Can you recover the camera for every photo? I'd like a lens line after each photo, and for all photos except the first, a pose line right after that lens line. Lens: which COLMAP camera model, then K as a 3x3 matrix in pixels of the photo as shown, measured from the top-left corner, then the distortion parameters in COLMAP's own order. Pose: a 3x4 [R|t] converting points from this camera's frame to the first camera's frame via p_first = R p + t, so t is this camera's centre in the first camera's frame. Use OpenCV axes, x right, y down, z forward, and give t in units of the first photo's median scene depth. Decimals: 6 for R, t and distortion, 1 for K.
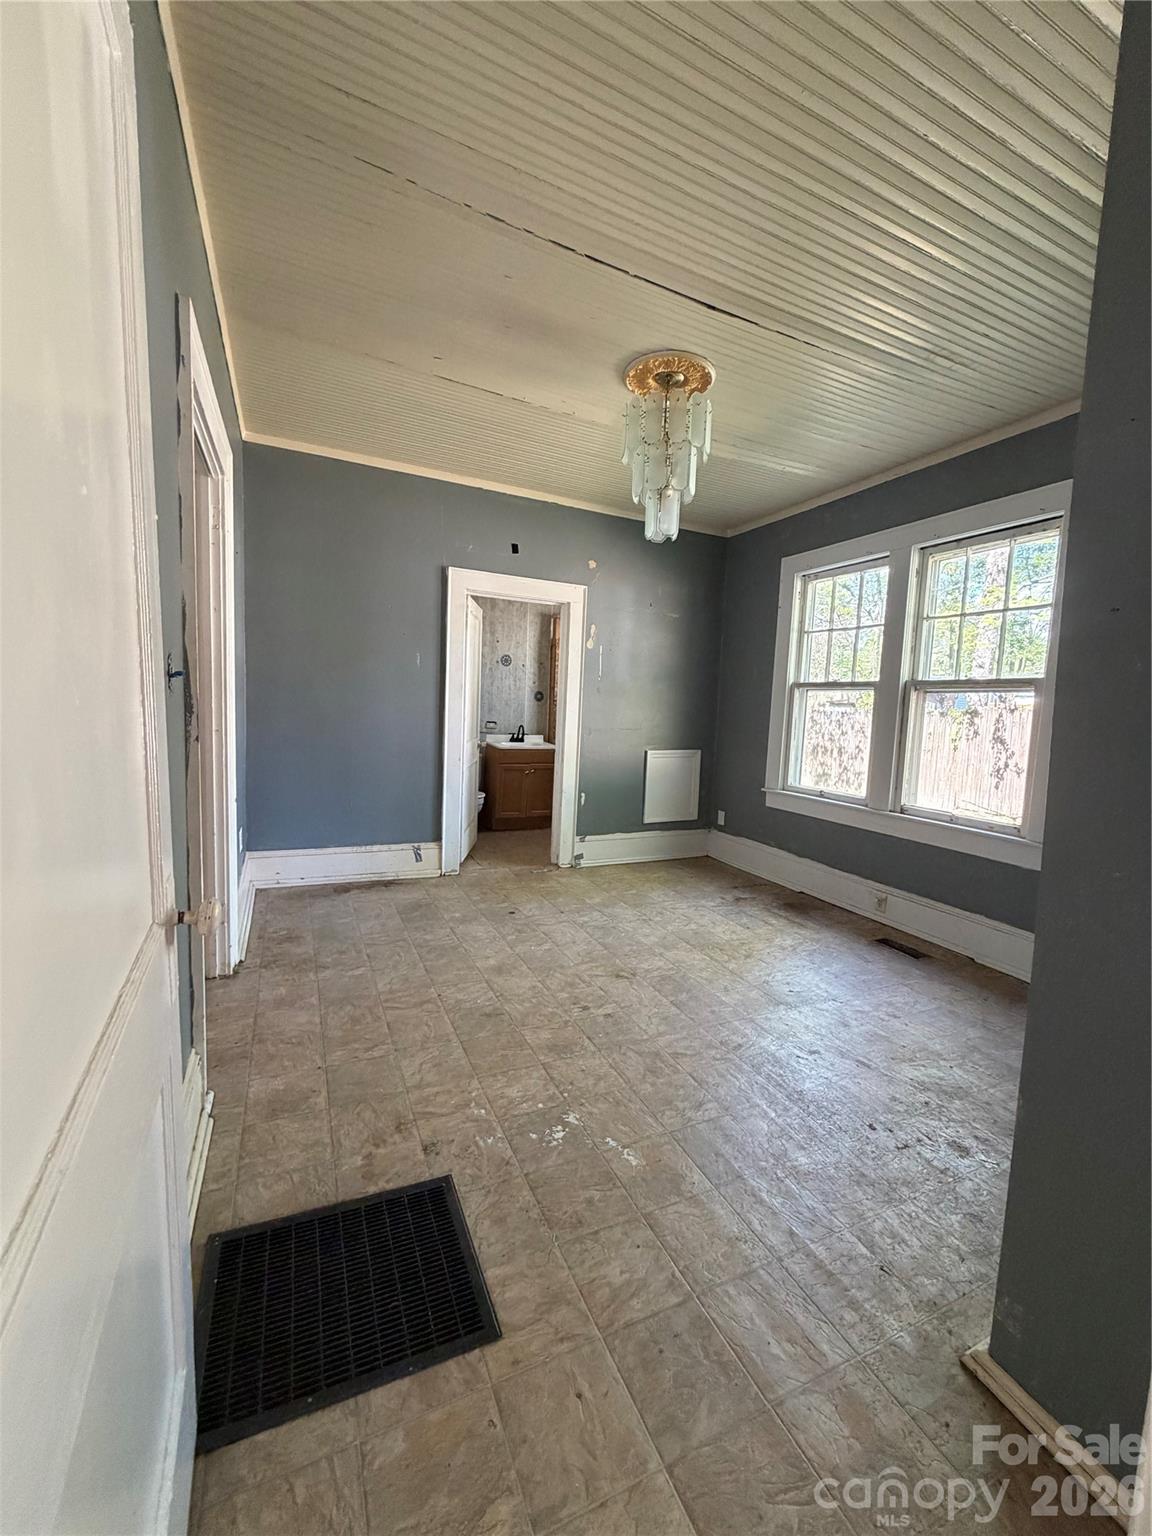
lens RADIAL K [[614.0, 0, 578.3], [0, 614.0, 761.7], [0, 0, 1]] dist [0.001529, 0.000257]
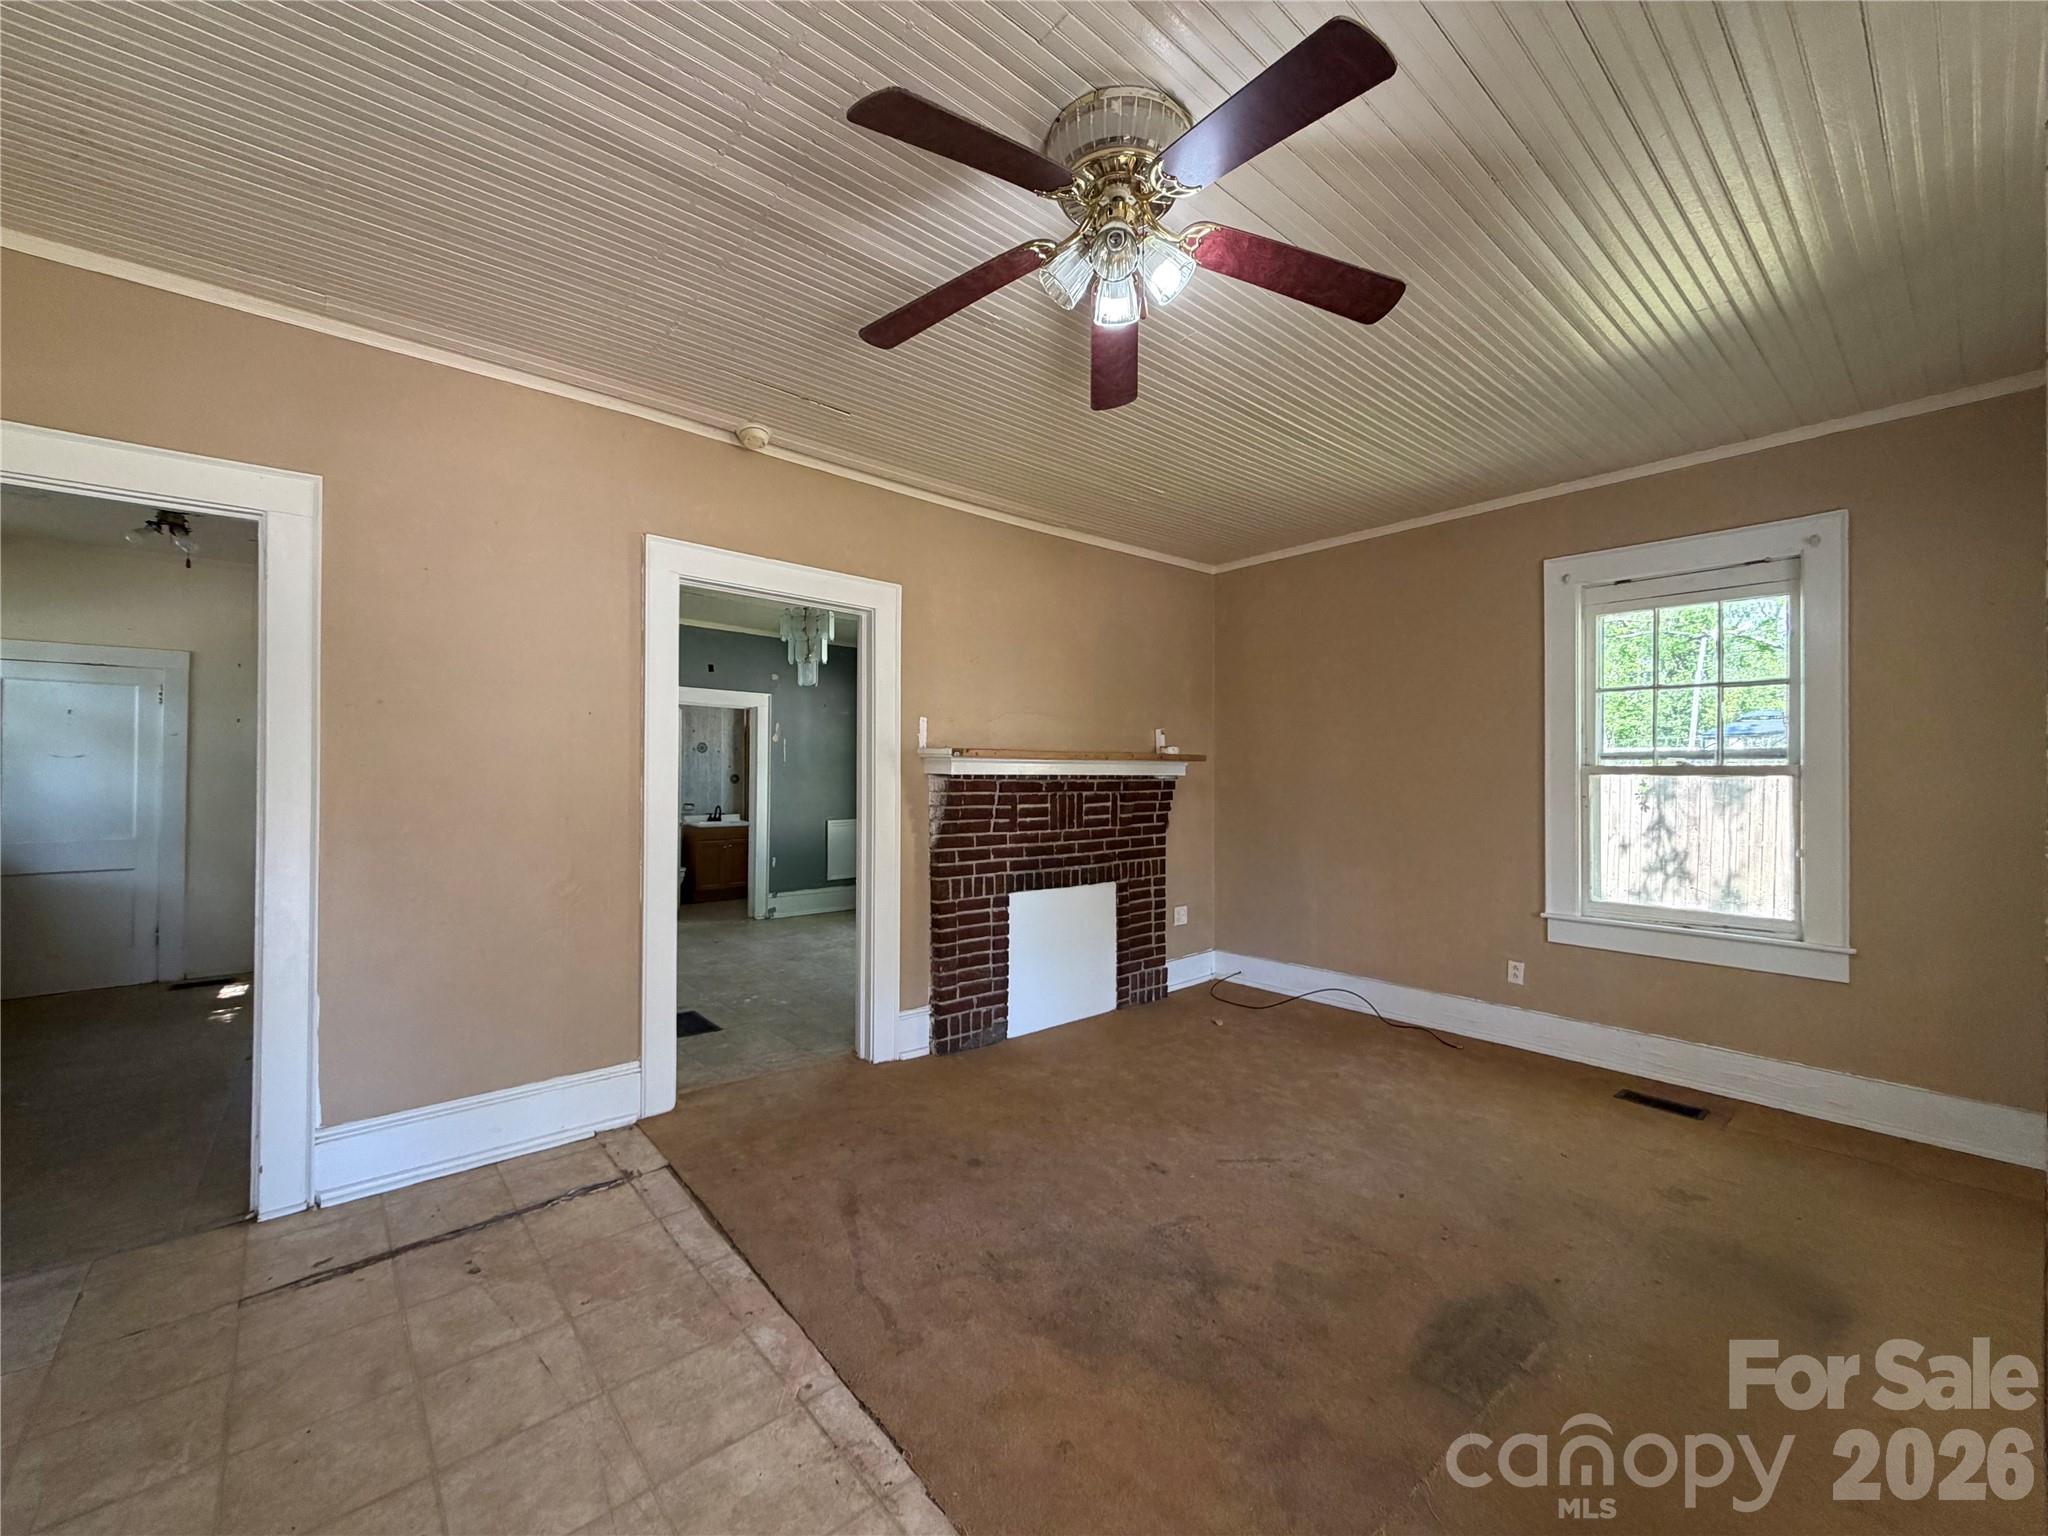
lens RADIAL K [[818.7, 0, 1023.8], [0, 818.7, 772.4], [0, 0, 1]] dist [0.001529, 0.000257]
pose [[0.962468, -0.032900, 0.269395, 0.054017], [0.059904, 0.993896, -0.092636, 0.065088], [-0.264703, 0.105296, 0.958564, -0.734280]]
